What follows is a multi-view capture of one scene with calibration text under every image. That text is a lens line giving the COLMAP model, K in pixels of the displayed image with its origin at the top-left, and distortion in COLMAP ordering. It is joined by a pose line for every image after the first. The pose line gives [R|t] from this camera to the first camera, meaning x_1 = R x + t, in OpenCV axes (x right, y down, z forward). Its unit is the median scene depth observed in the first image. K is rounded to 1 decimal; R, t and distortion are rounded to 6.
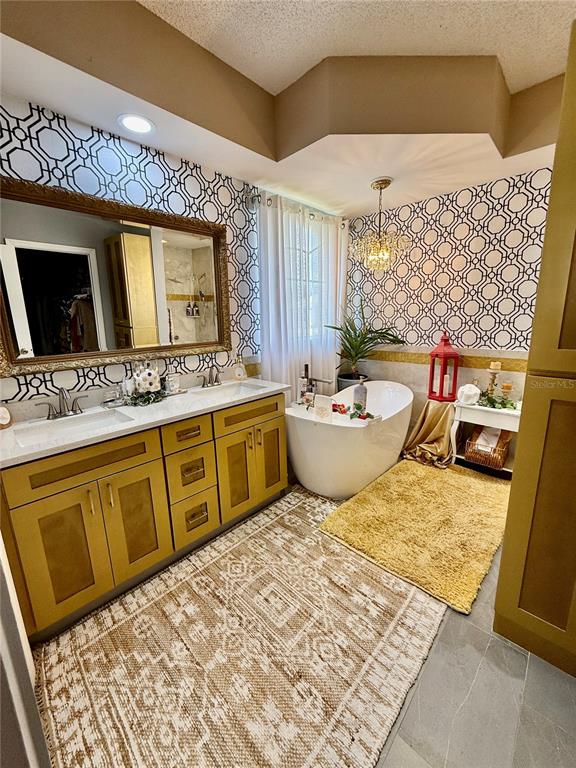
lens RADIAL K [[307.6, 0, 288.7], [0, 307.6, 382.2], [0, 0, 1]] dist [-0.000850, 0.000487]
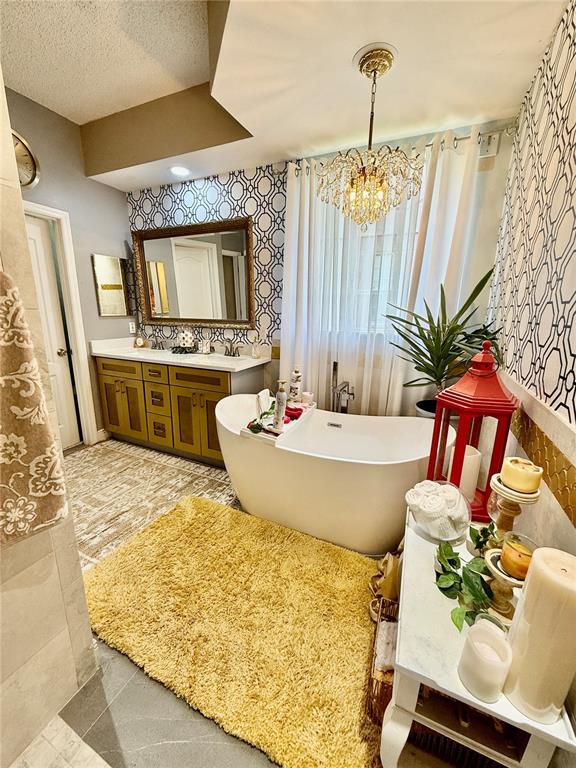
lens RADIAL K [[307.6, 0, 288.3], [0, 307.6, 383.3], [0, 0, 1]] dist [-0.000850, 0.000487]
pose [[0.321246, 0.249936, -0.913418, 1.126541], [-0.219544, 0.957921, 0.184901, -0.186255], [0.921196, 0.141137, 0.362600, 0.906976]]
